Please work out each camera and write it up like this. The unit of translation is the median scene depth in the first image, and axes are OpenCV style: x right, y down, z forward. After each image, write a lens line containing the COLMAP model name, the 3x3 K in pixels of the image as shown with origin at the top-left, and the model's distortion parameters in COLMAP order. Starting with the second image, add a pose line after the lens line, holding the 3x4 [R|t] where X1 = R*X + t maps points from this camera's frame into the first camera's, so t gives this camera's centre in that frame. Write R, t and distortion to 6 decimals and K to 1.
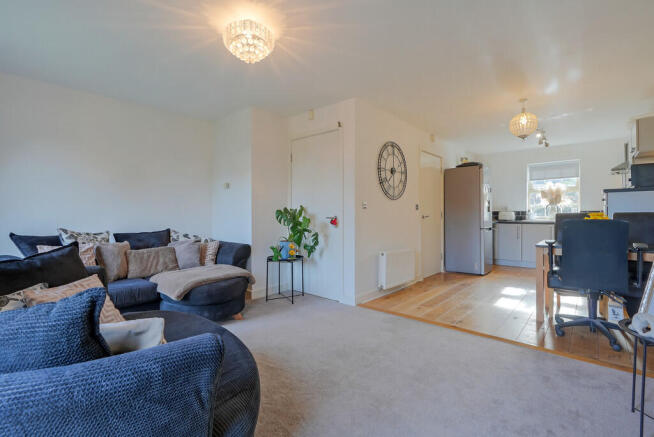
lens RADIAL K [[297.4, 0, 331.0], [0, 297.4, 215.0], [0, 0, 1]] dist [0.001609, 0.000318]
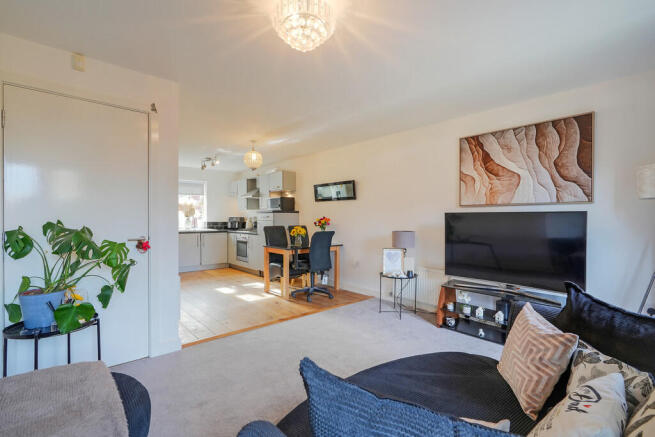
lens RADIAL K [[298.2, 0, 327.5], [0, 298.2, 218.5], [0, 0, 1]] dist [-0.000206, 0.000006]
pose [[0.136822, 0.004991, 0.990583, -0.617443], [0.000146, 0.999987, -0.005059, -0.034950], [-0.990596, 0.000836, 0.136819, 0.484808]]
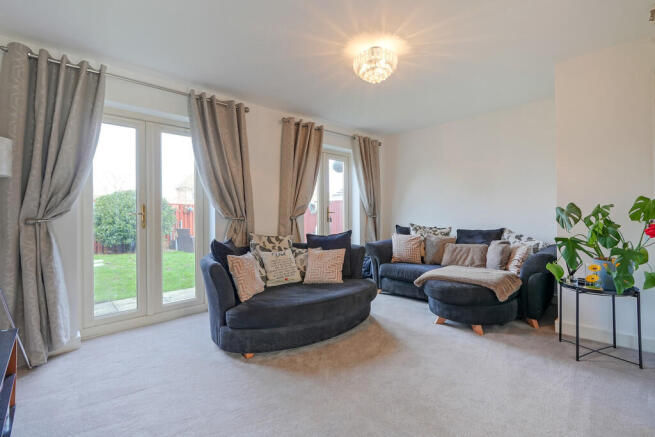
lens RADIAL K [[296.4, 0, 327.2], [0, 296.4, 213.9], [0, 0, 1]] dist [-0.003746, -0.000388]
pose [[-0.085433, 0.002908, -0.996340, 0.512354], [0.008627, 0.999960, 0.002179, -0.007767], [0.996307, -0.008409, -0.085455, 0.534638]]
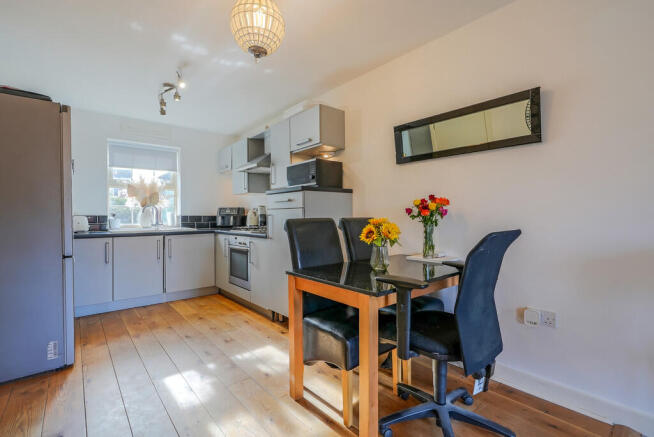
lens RADIAL K [[298.9, 0, 336.5], [0, 298.9, 216.7], [0, 0, 1]] dist [-0.004131, -0.000147]
pose [[0.133293, 0.002471, 0.991074, 0.203190], [0.010143, 0.999941, -0.003857, -0.006705], [-0.991025, 0.010566, 0.133260, 0.808627]]
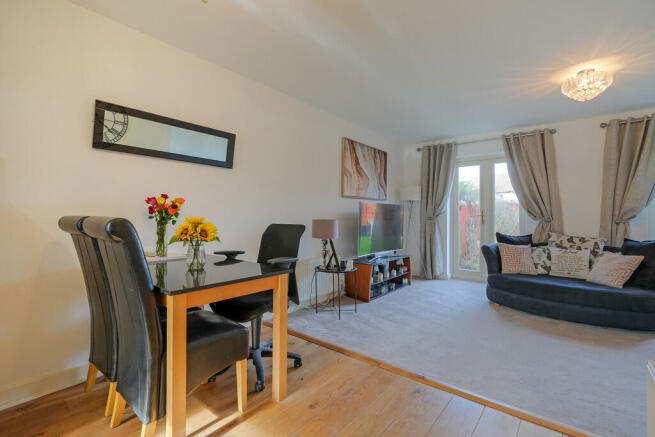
lens RADIAL K [[304.1, 0, 325.8], [0, 304.1, 213.7], [0, 0, 1]] dist [-0.001236, 0.000113]
pose [[-0.999455, -0.003946, -0.032780, 0.512072], [-0.003842, 0.999987, -0.003236, -0.010846], [0.032793, -0.003108, -0.999457, 1.322981]]
